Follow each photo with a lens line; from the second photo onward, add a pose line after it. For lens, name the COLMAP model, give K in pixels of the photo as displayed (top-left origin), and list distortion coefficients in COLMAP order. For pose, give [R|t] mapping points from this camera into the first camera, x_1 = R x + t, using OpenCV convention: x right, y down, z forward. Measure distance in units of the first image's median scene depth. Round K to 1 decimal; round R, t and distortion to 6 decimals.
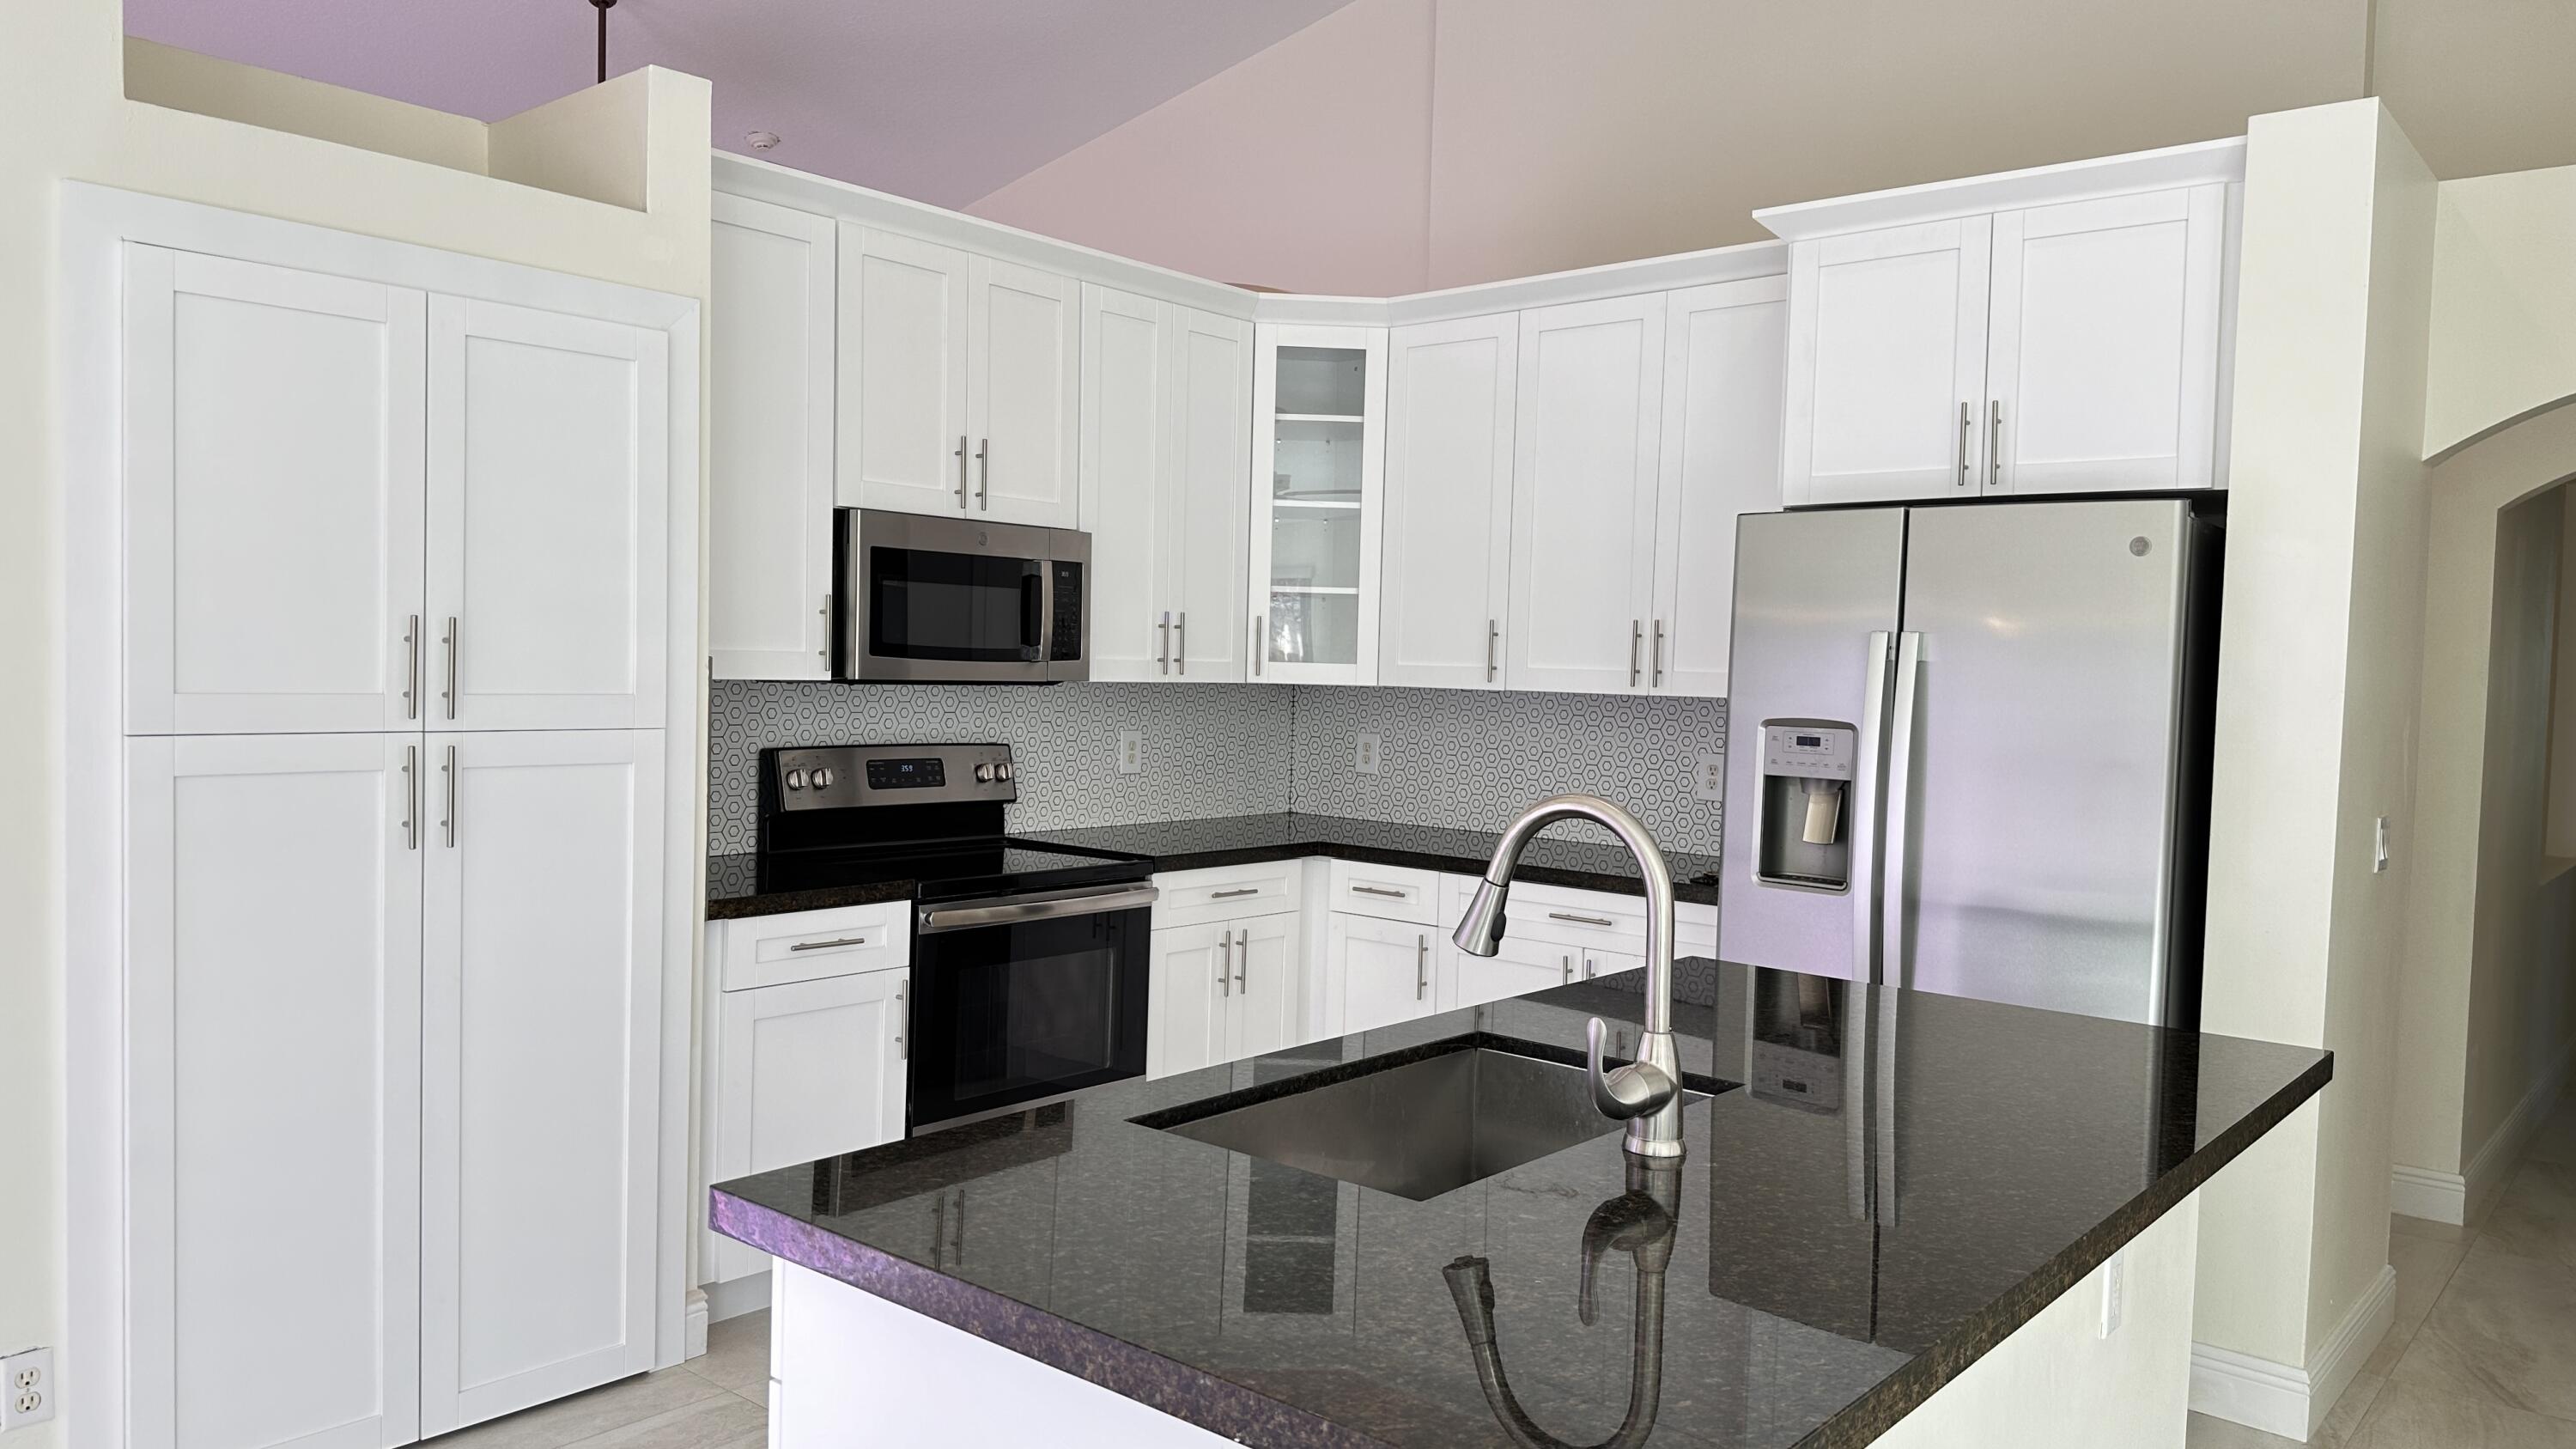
lens RADIAL K [[1798.6, 0, 1288.0], [0, 1798.6, 724.5], [0, 0, 1]] dist [0.134235, -0.206302]
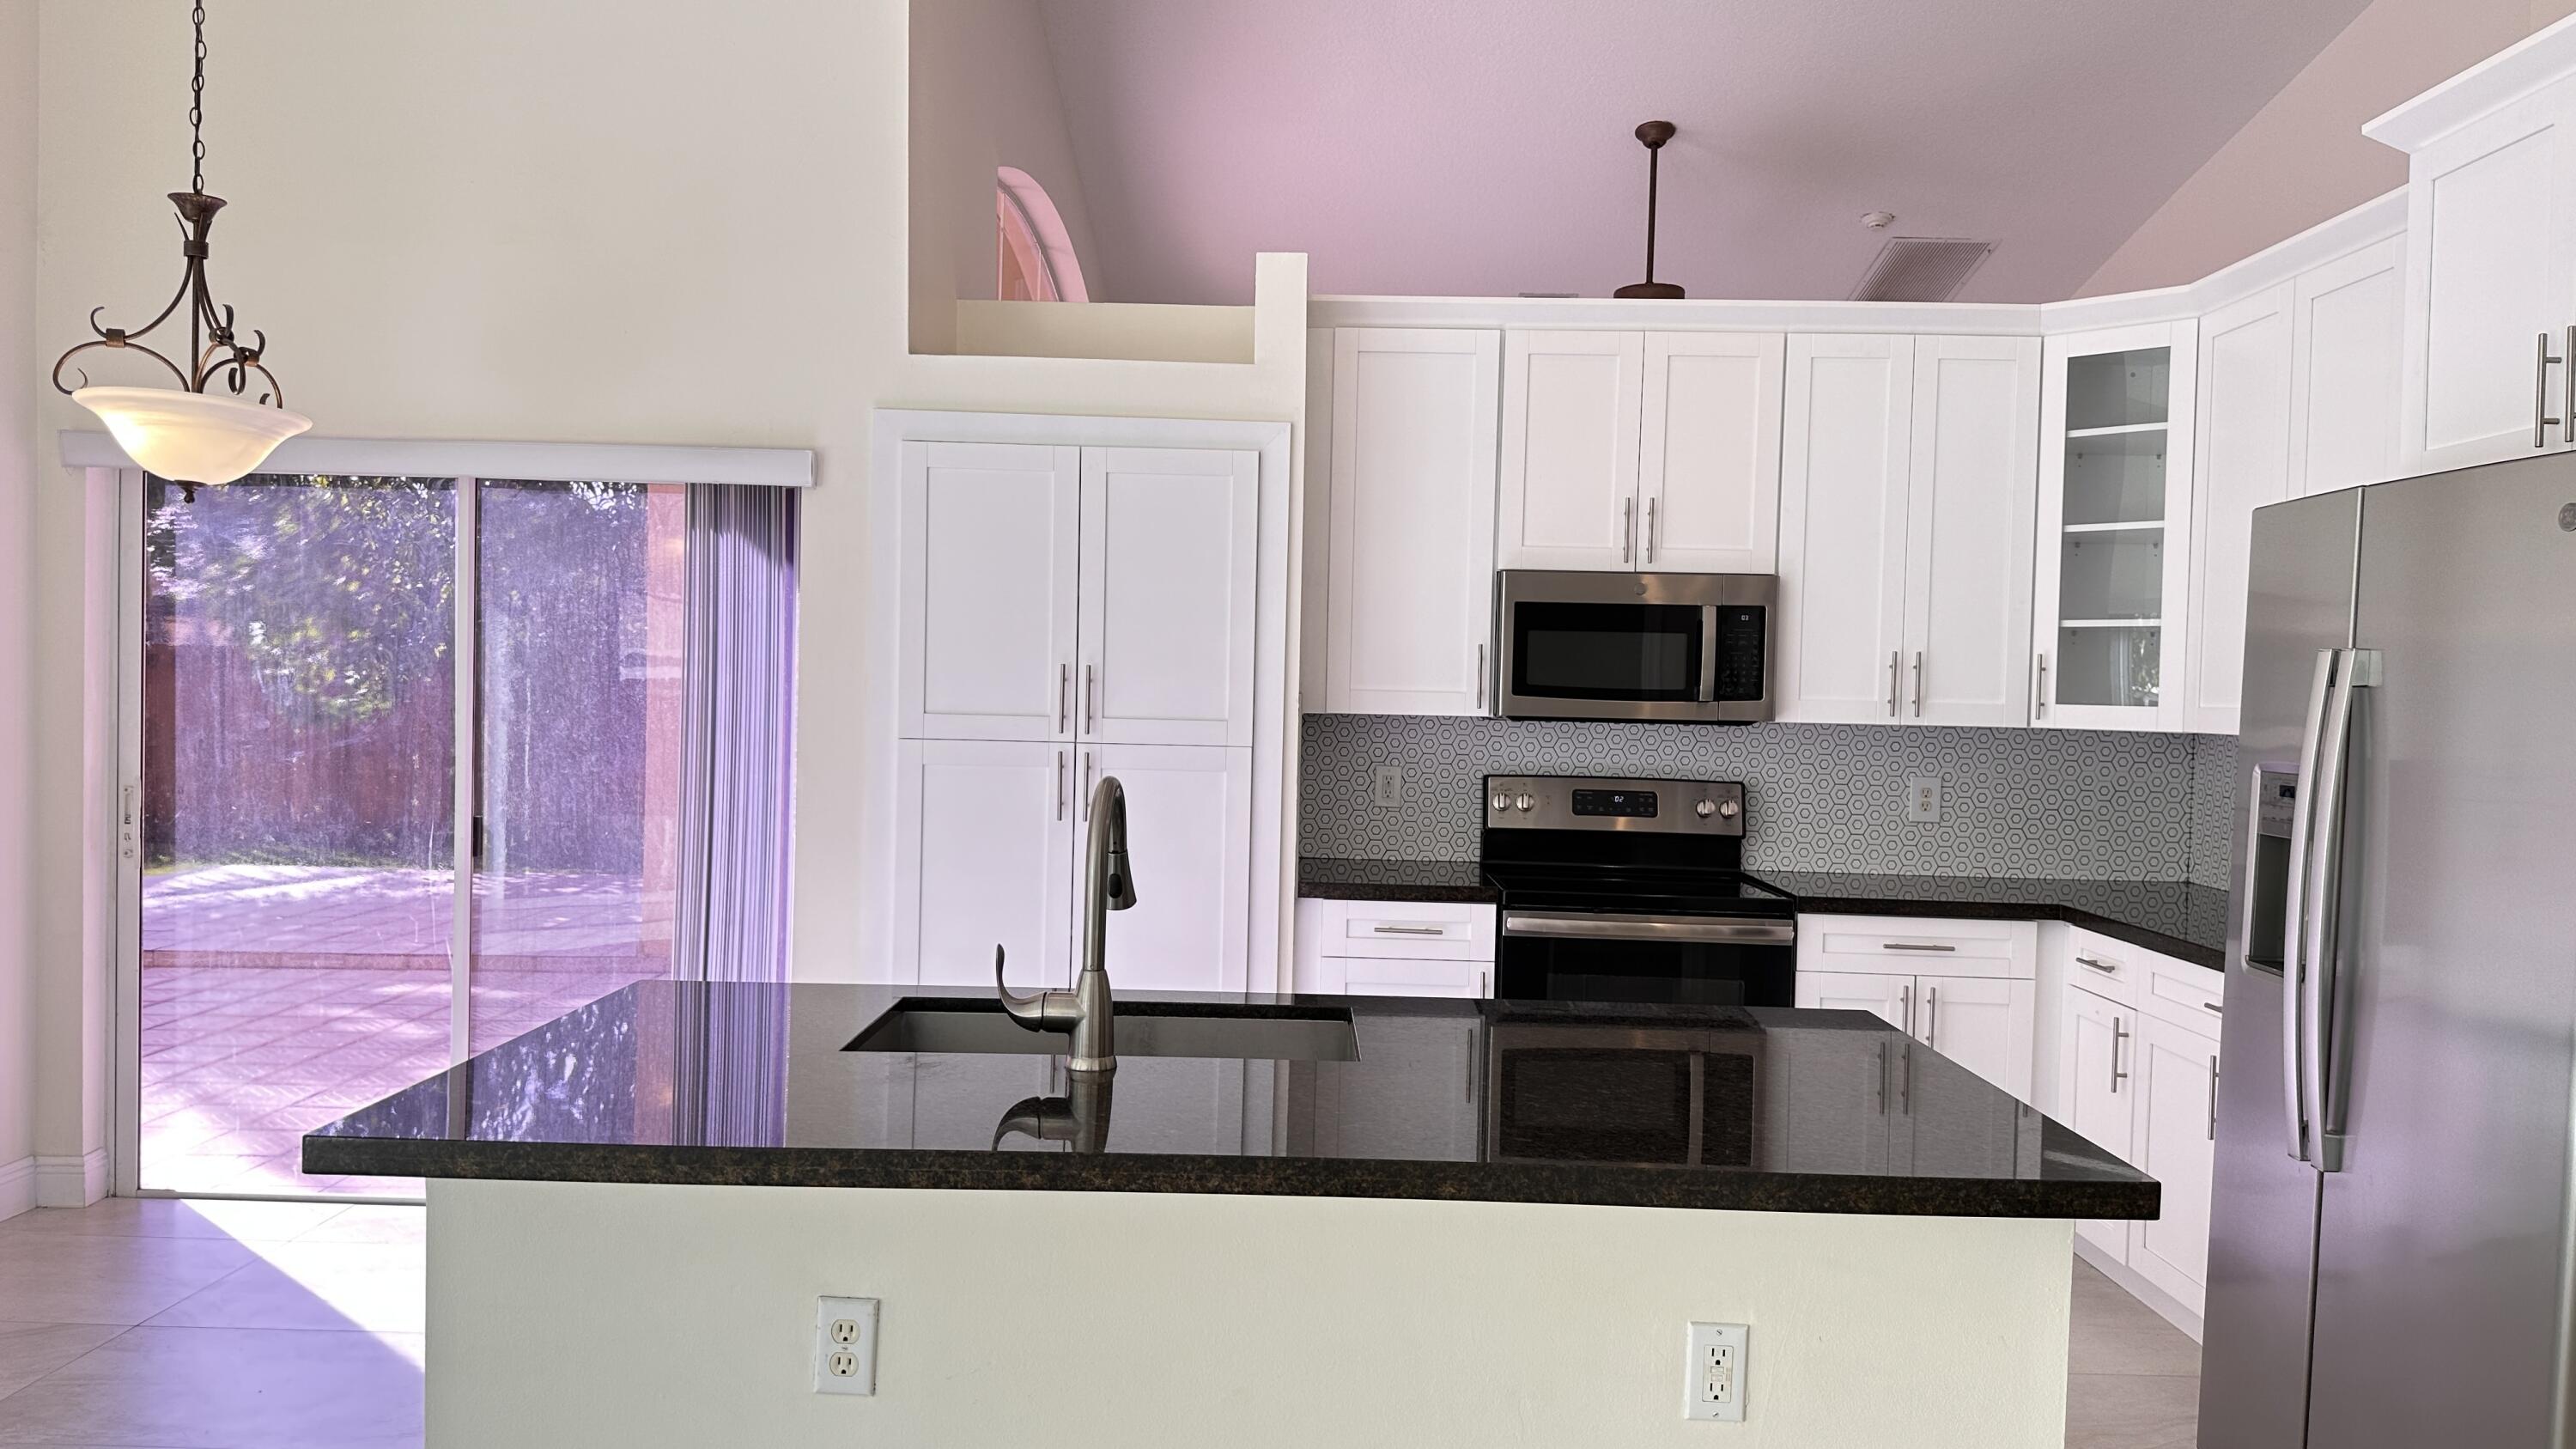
lens RADIAL K [[1798.6, 0, 1288.0], [0, 1798.6, 724.5], [0, 0, 1]] dist [0.134235, -0.206302]
pose [[0.640123, 0.006012, -0.768249, 0.543823], [-0.036107, 0.999100, -0.022268, 0.011444], [0.767423, 0.041993, 0.639764, 0.140498]]
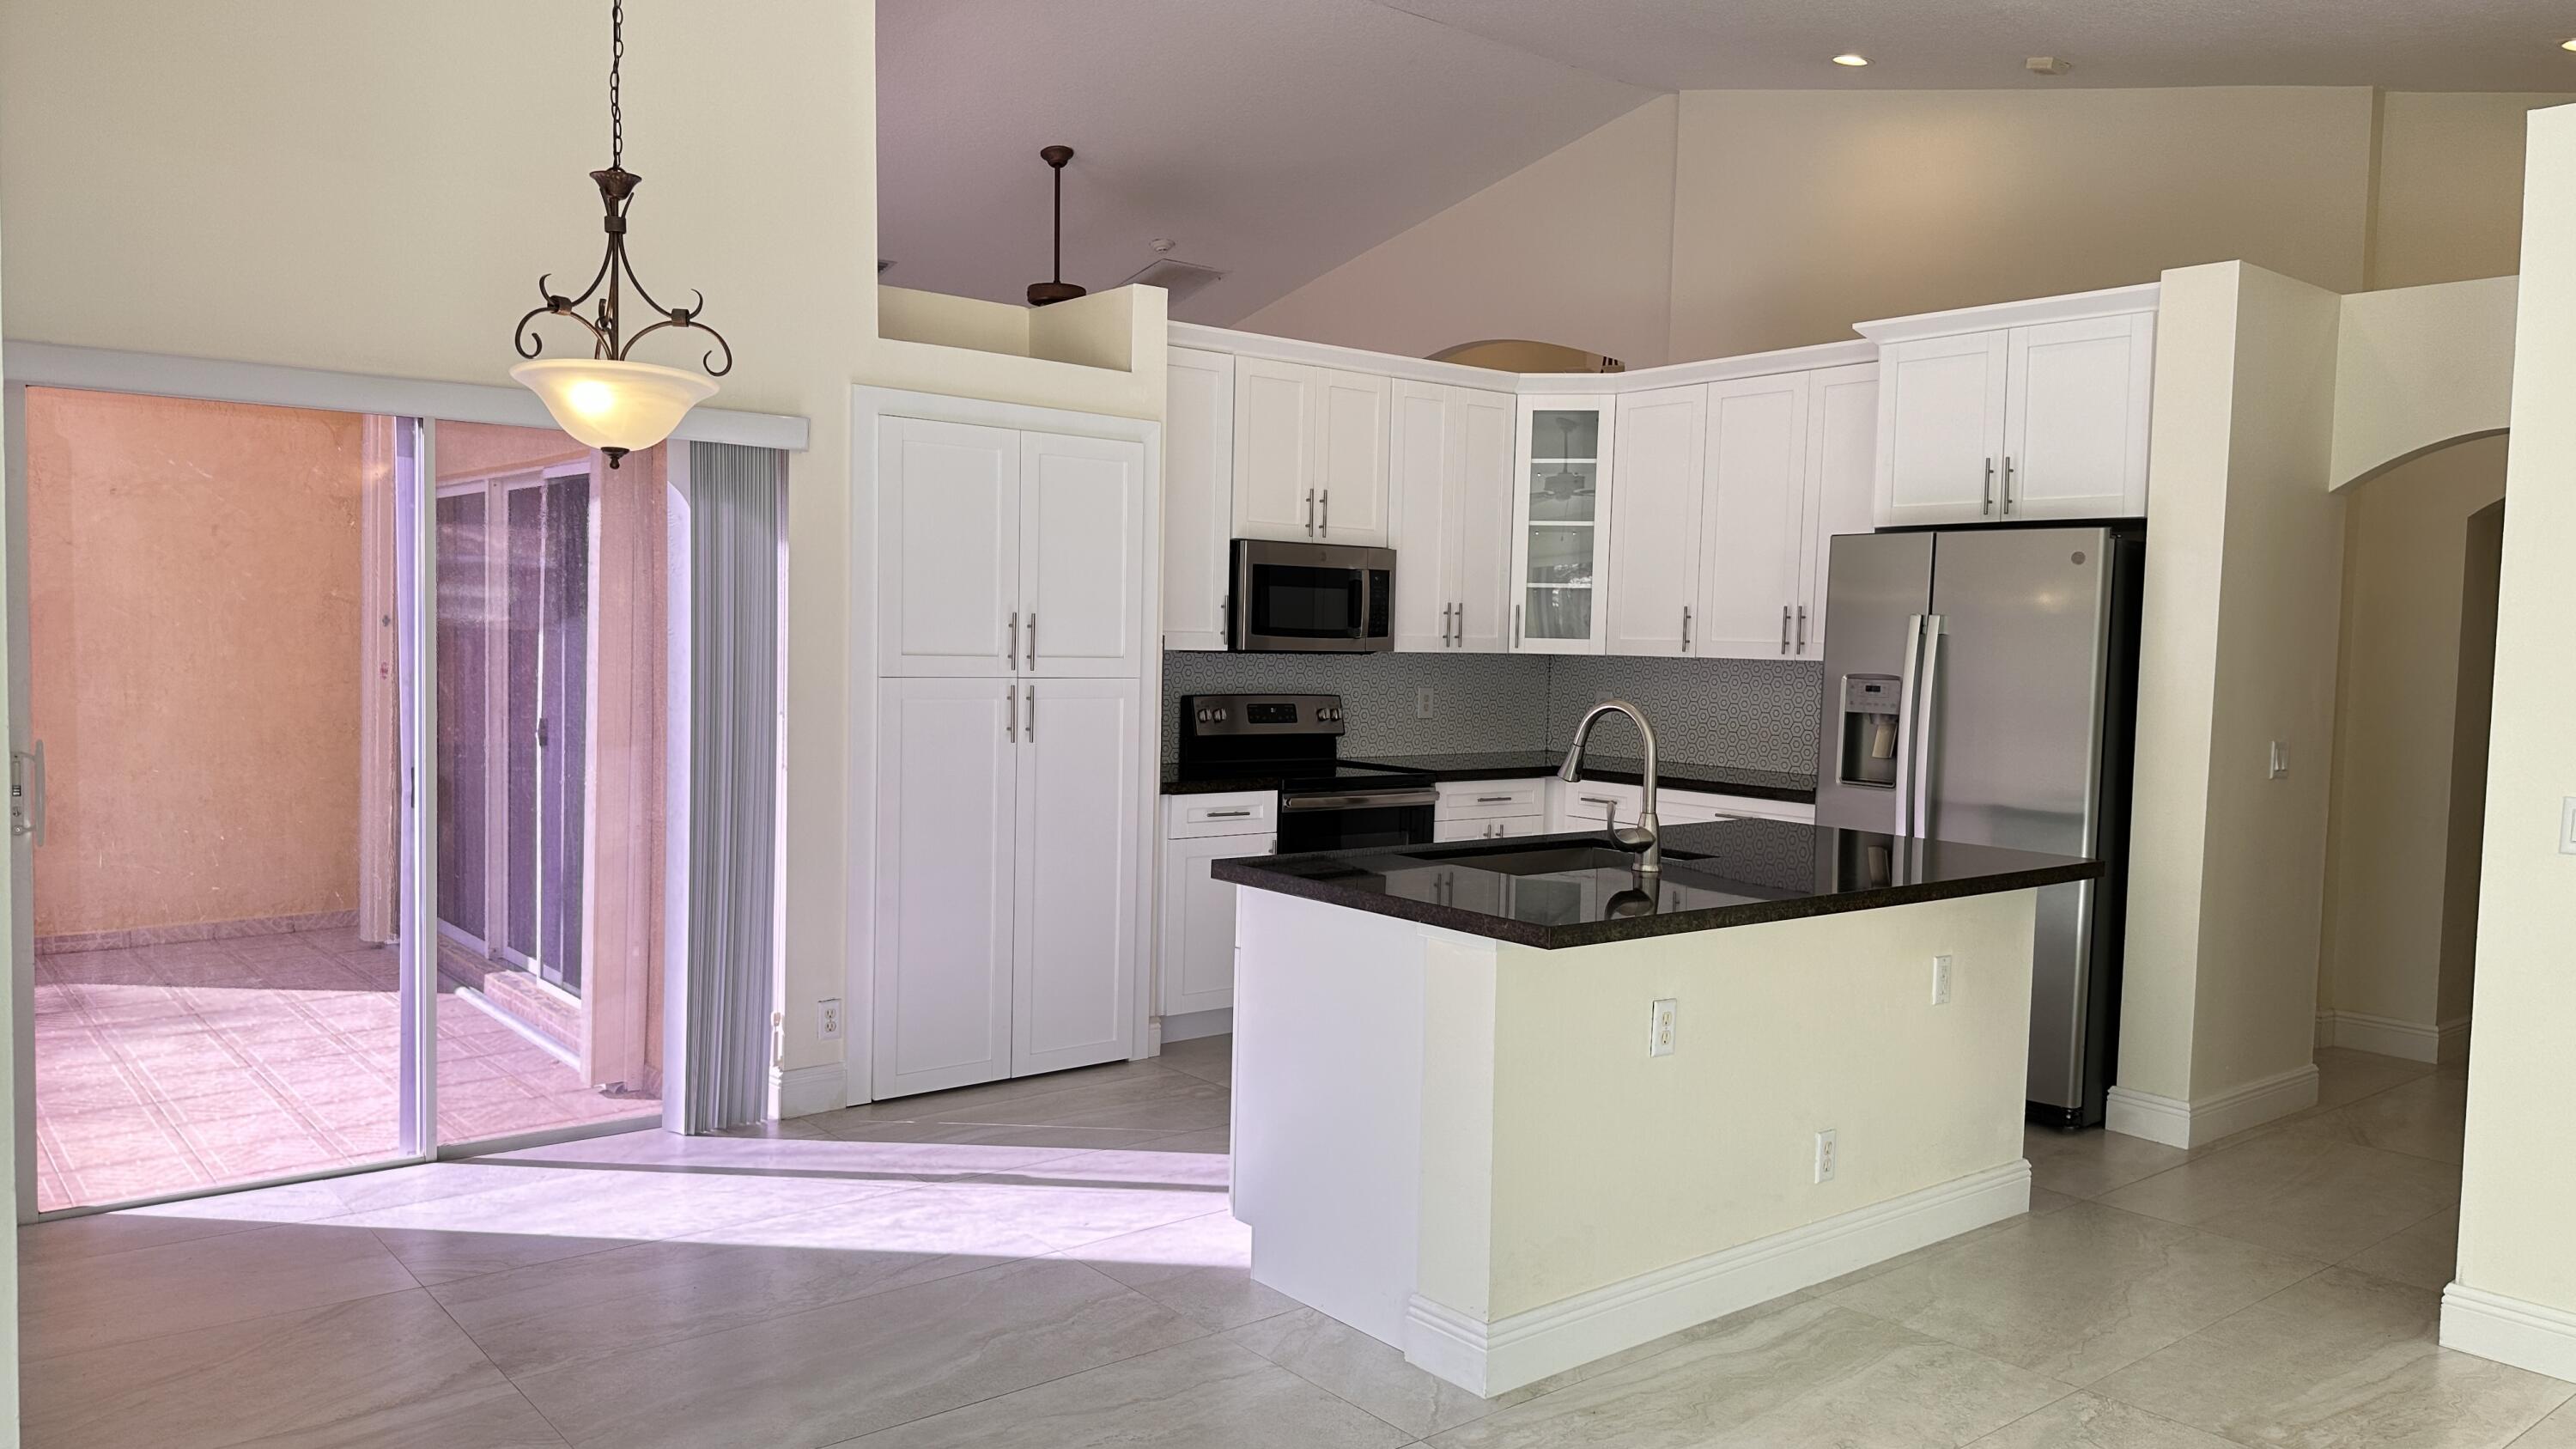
lens RADIAL K [[1798.6, 0, 1288.0], [0, 1798.6, 724.5], [0, 0, 1]] dist [0.134235, -0.206302]
pose [[0.983070, 0.006094, -0.183131, 0.078398], [-0.004171, 0.999932, 0.010882, 0.021346], [0.183185, -0.009934, 0.983028, -0.486749]]
